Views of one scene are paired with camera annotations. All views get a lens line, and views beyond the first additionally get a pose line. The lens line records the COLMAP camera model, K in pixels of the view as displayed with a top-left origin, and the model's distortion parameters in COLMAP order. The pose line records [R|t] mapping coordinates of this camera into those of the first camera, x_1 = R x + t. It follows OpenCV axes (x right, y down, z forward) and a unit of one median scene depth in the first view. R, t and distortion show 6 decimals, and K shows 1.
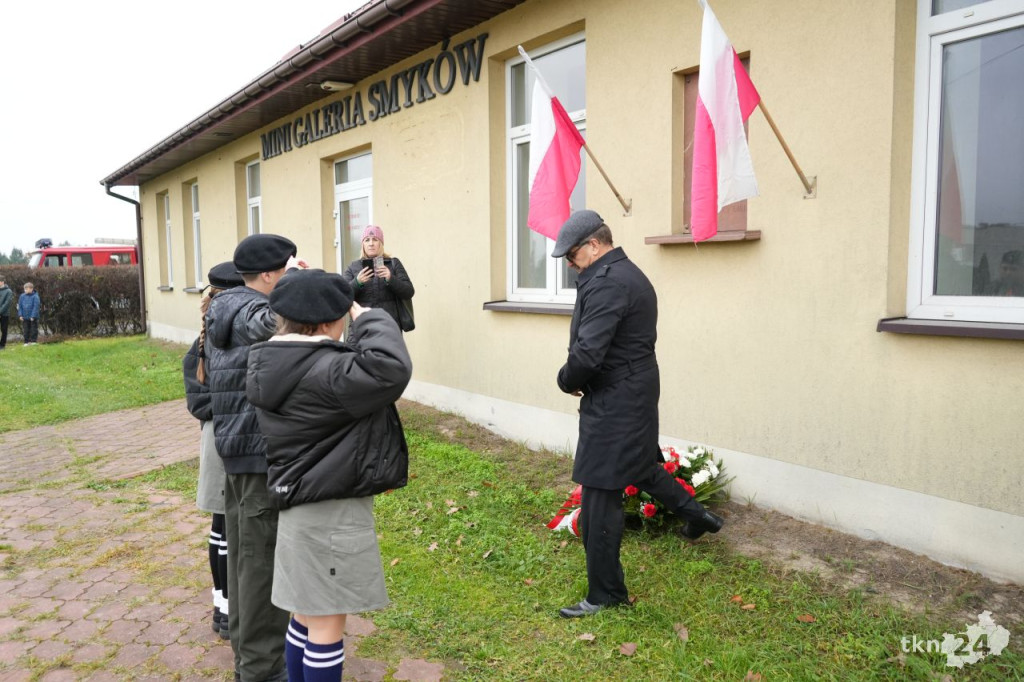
lens RADIAL K [[791.3, 0, 484.2], [0, 791.3, 344.5], [0, 0, 1]] dist [-0.015225, 0.011360]
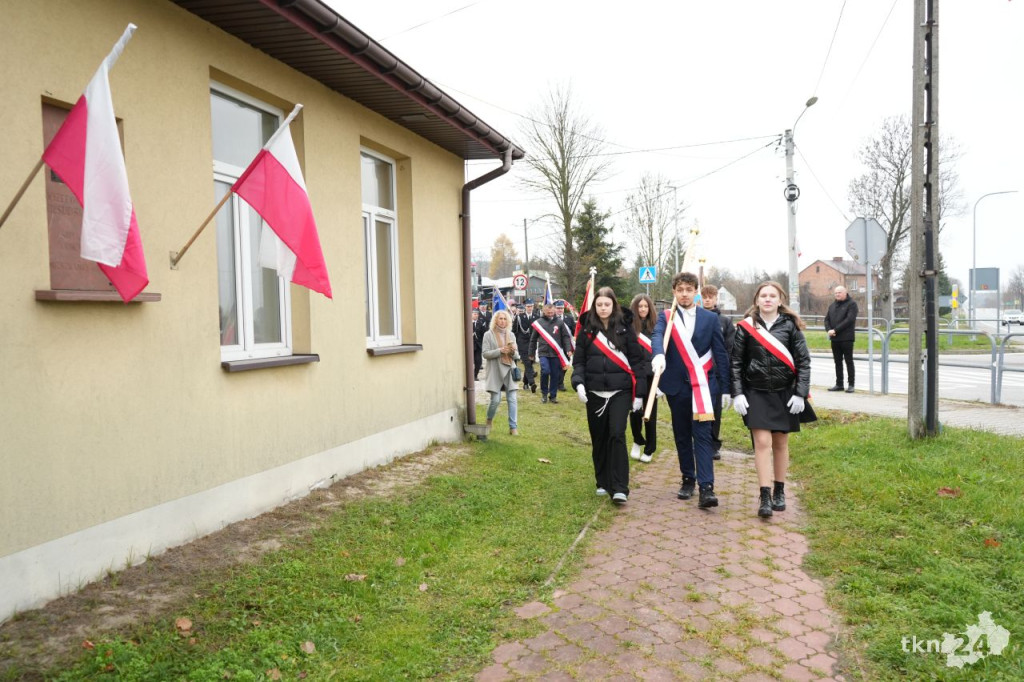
lens RADIAL K [[820.5, 0, 504.6], [0, 820.5, 336.6], [0, 0, 1]] dist [-0.004506, -0.008195]
pose [[-0.645421, 0.014182, 0.763695, -0.778579], [0.107862, 0.991501, 0.072745, -0.110216], [-0.756173, 0.129325, -0.641465, 1.301730]]
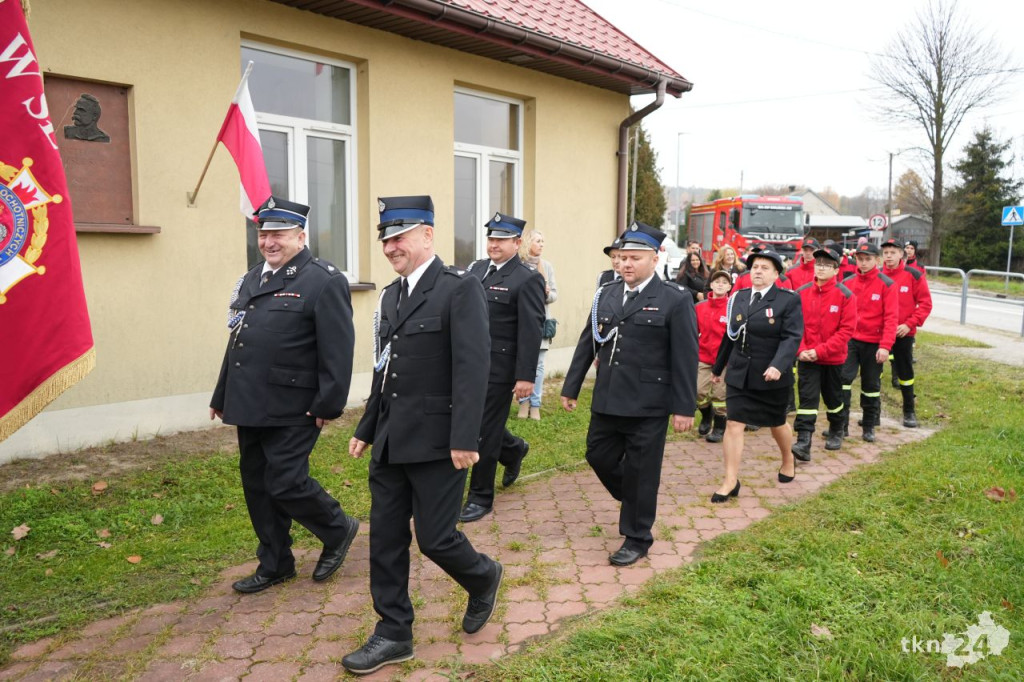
lens RADIAL K [[791.3, 0, 528.5], [0, 791.3, 335.8], [0, 0, 1]] dist [-0.015225, 0.011360]
pose [[-0.244707, -0.081232, 0.966188, -1.059527], [0.089438, 0.990345, 0.105915, -0.044850], [-0.965463, 0.112333, -0.235079, 0.700273]]
